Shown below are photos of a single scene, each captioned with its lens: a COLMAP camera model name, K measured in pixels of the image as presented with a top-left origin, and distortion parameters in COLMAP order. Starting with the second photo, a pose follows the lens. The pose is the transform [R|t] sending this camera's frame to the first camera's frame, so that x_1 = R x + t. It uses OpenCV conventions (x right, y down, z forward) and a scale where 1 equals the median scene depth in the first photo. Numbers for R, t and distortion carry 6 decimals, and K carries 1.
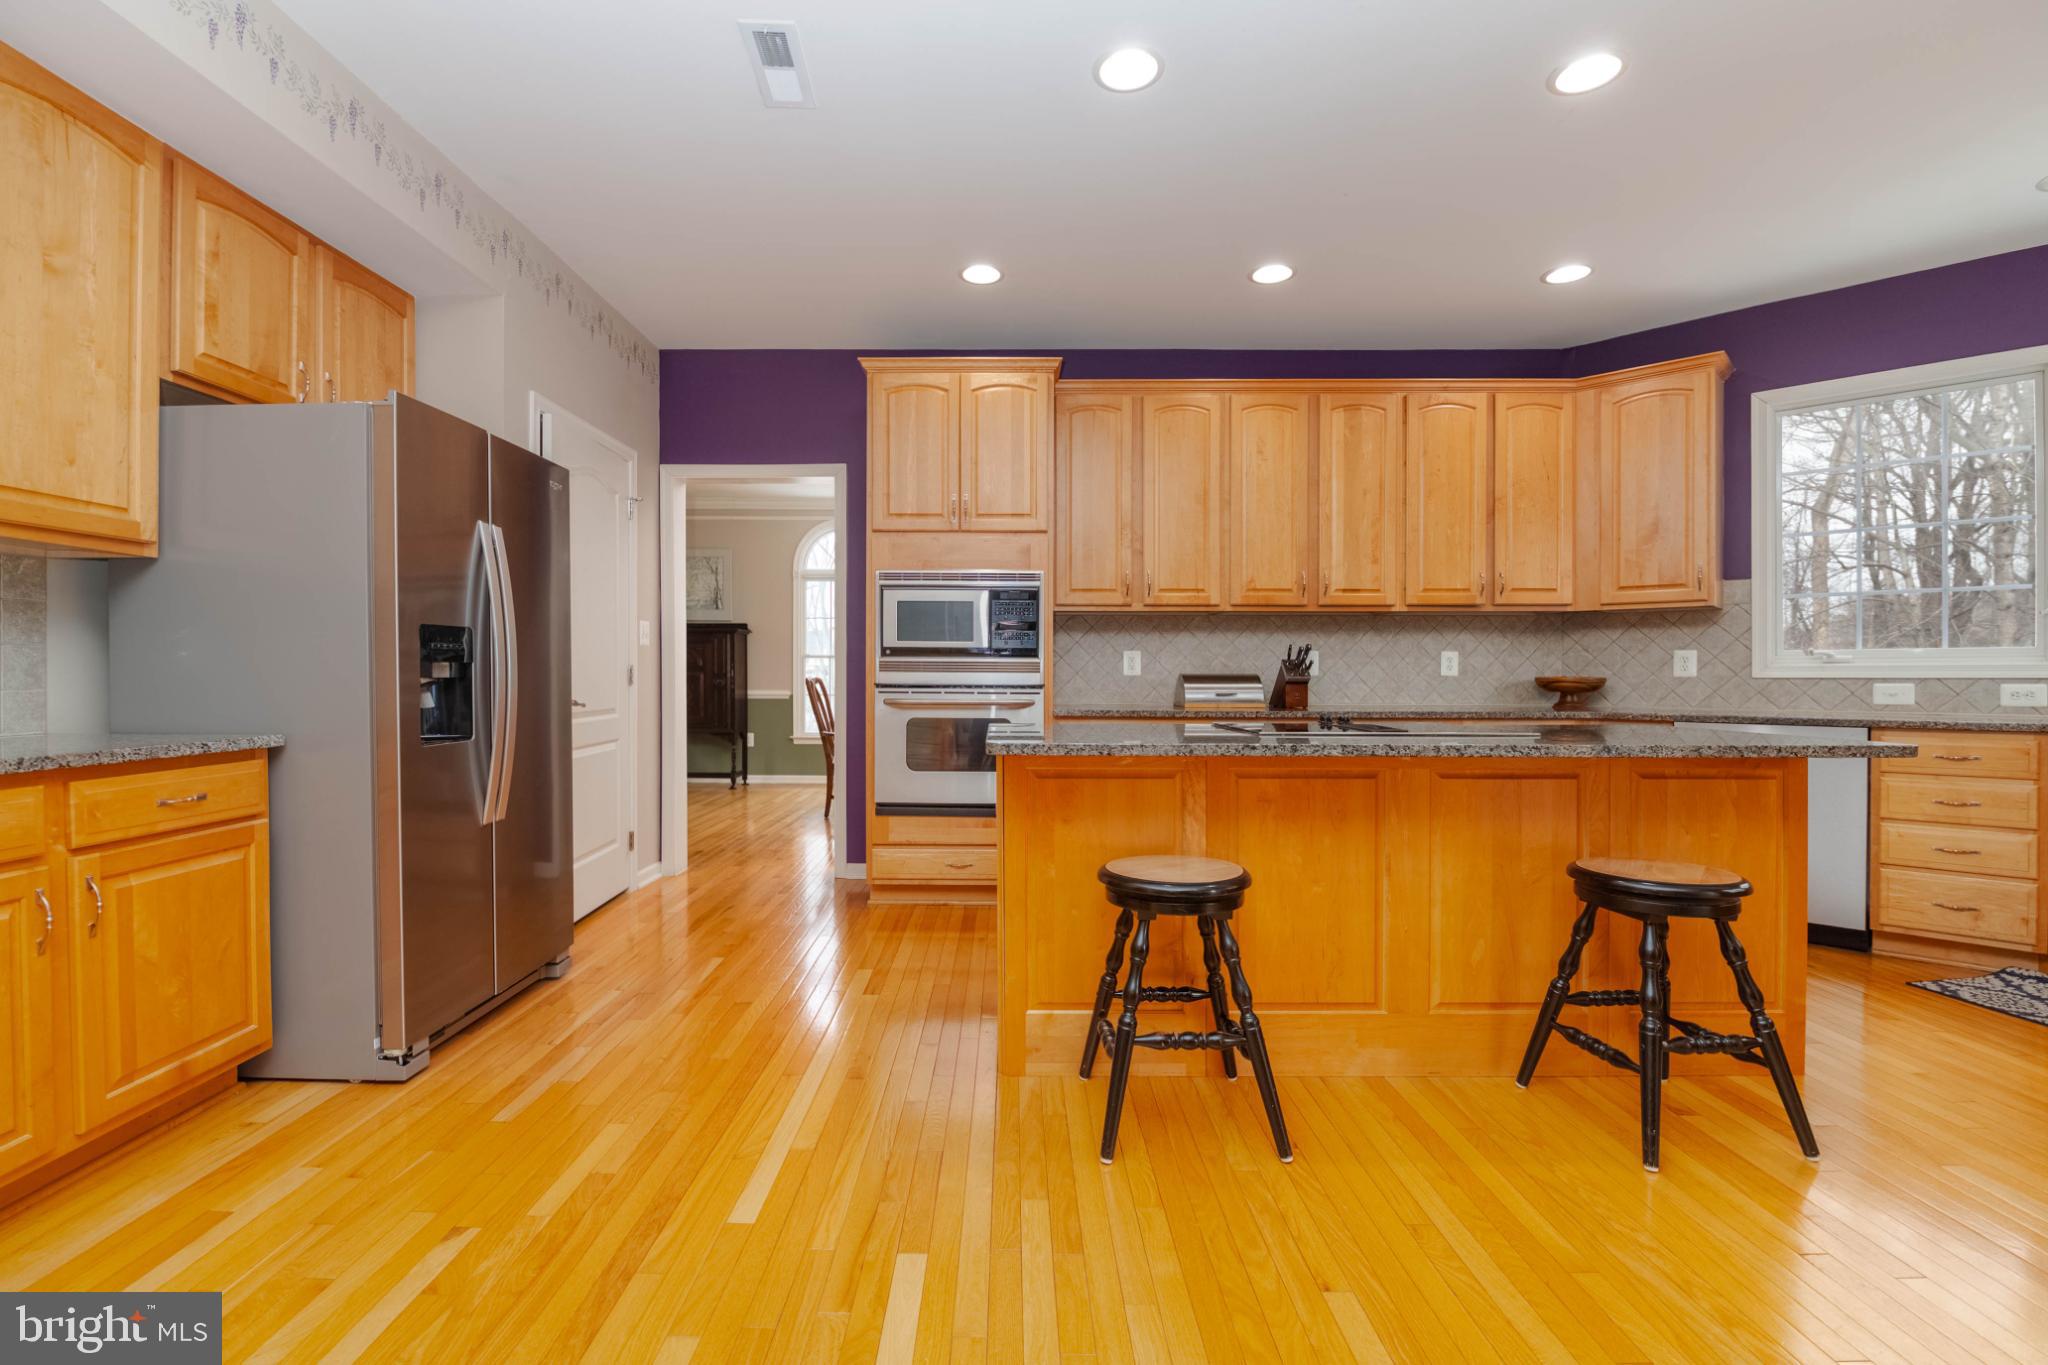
lens RADIAL K [[899.8, 0, 985.8], [0, 899.8, 683.9], [0, 0, 1]] dist [-0.016767, -0.000636]
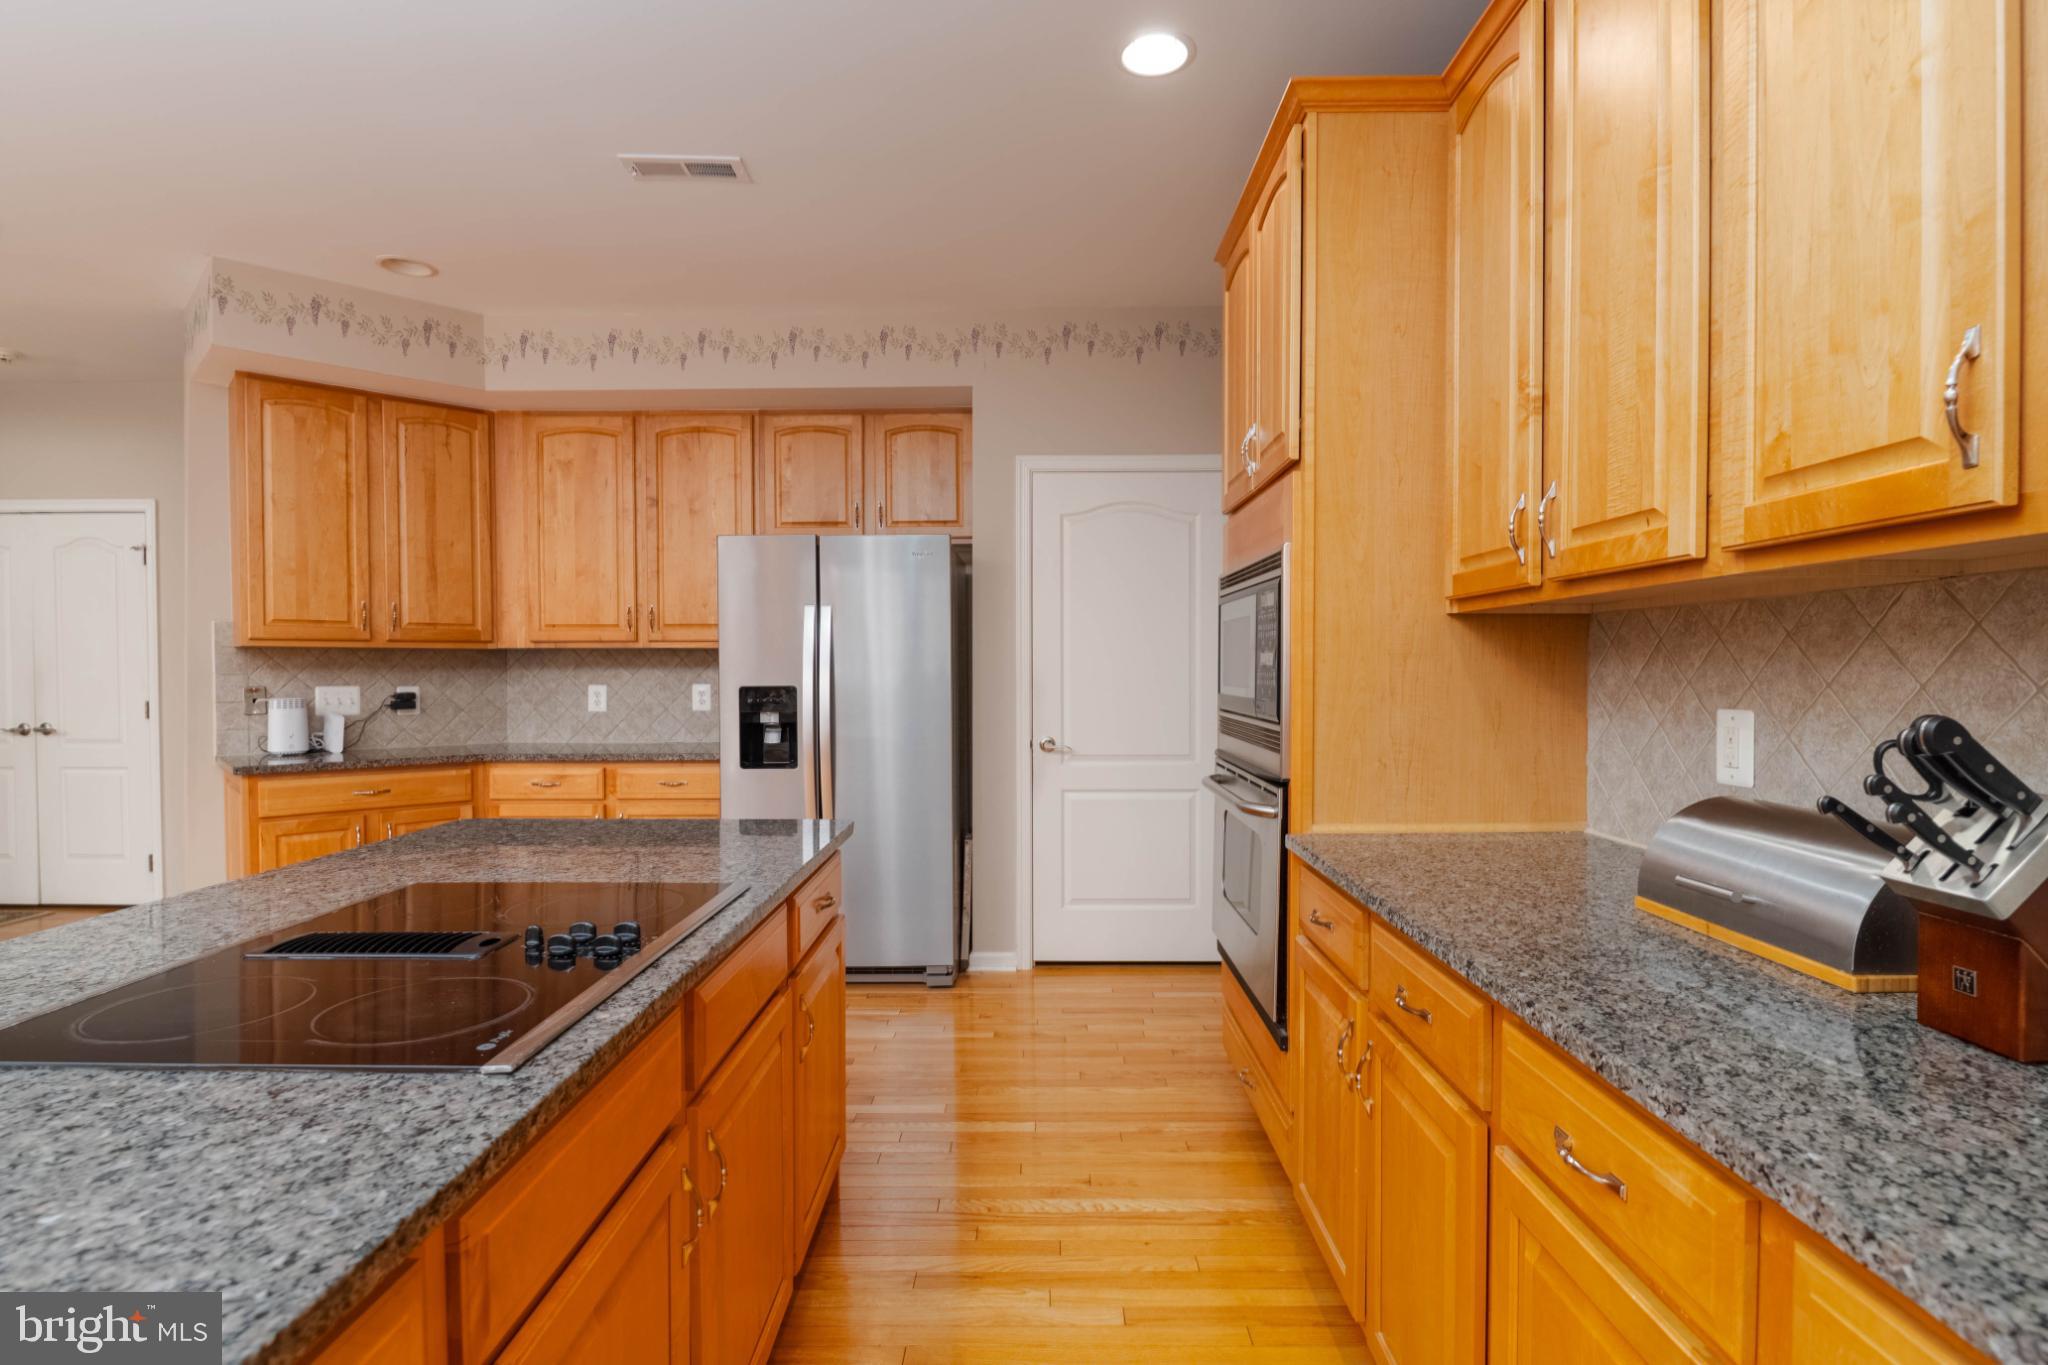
lens RADIAL K [[992.7, 0, 1028.5], [0, 992.7, 684.3], [0, 0, 1]] dist [0.004558, -0.000481]
pose [[0.010876, 0.012527, -0.999862, 0.602131], [-0.008809, 0.999884, 0.012431, -0.055972], [0.999902, 0.008673, 0.010985, 0.862327]]
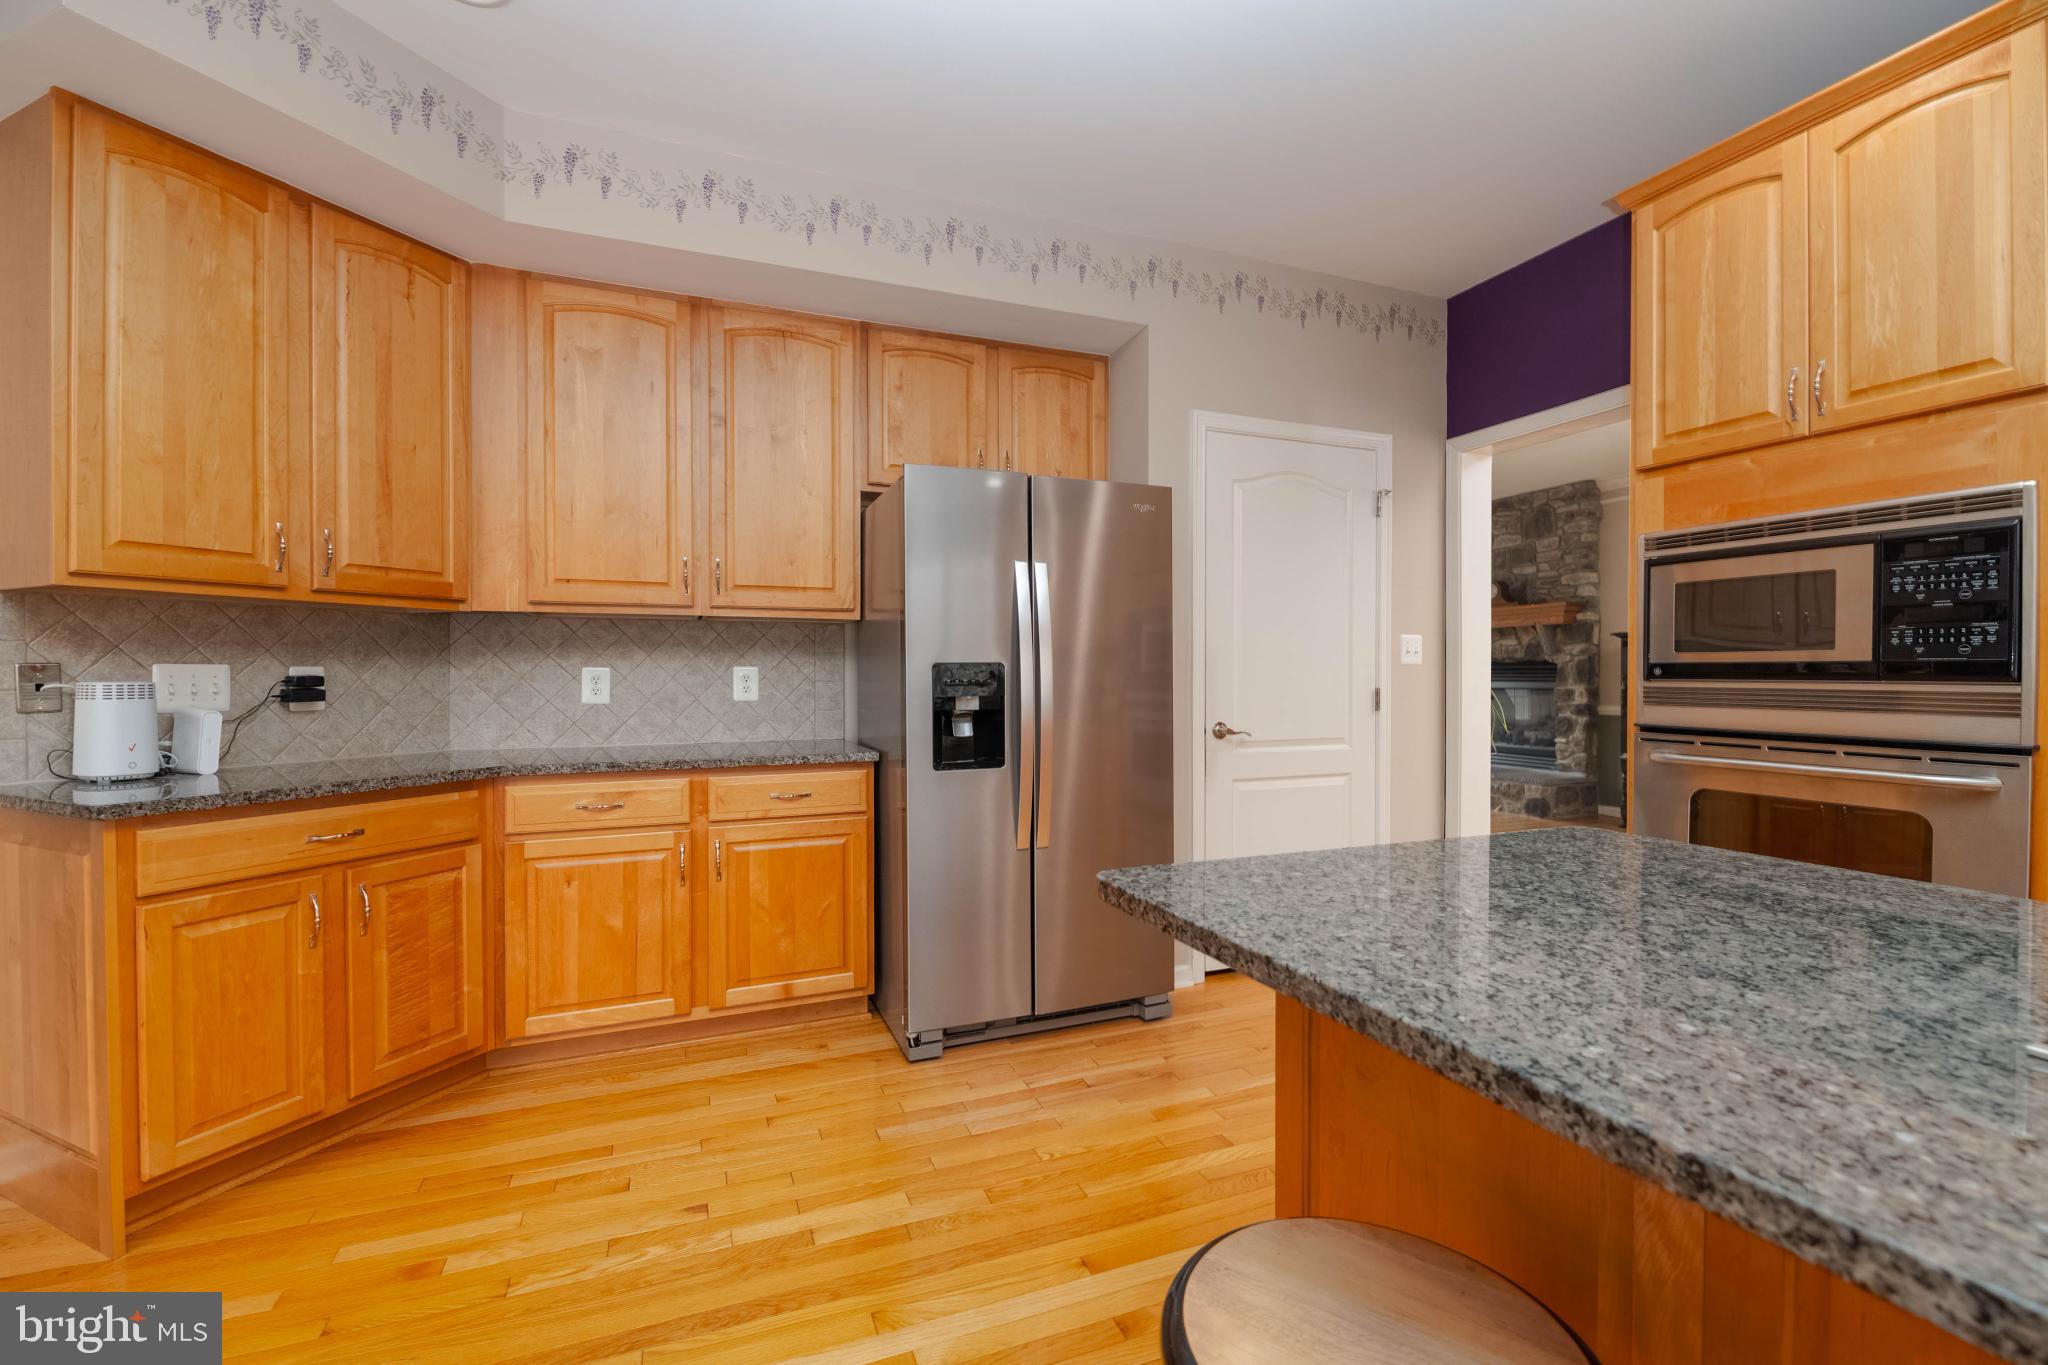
lens RADIAL K [[873.3, 0, 1035.5], [0, 873.3, 675.5], [0, 0, 1]] dist [0.000370, -0.005098]
pose [[0.397083, -0.000504, -0.917783, 0.255045], [-0.007264, 0.999967, -0.003692, -0.028047], [0.917754, 0.008133, 0.397066, 0.401122]]
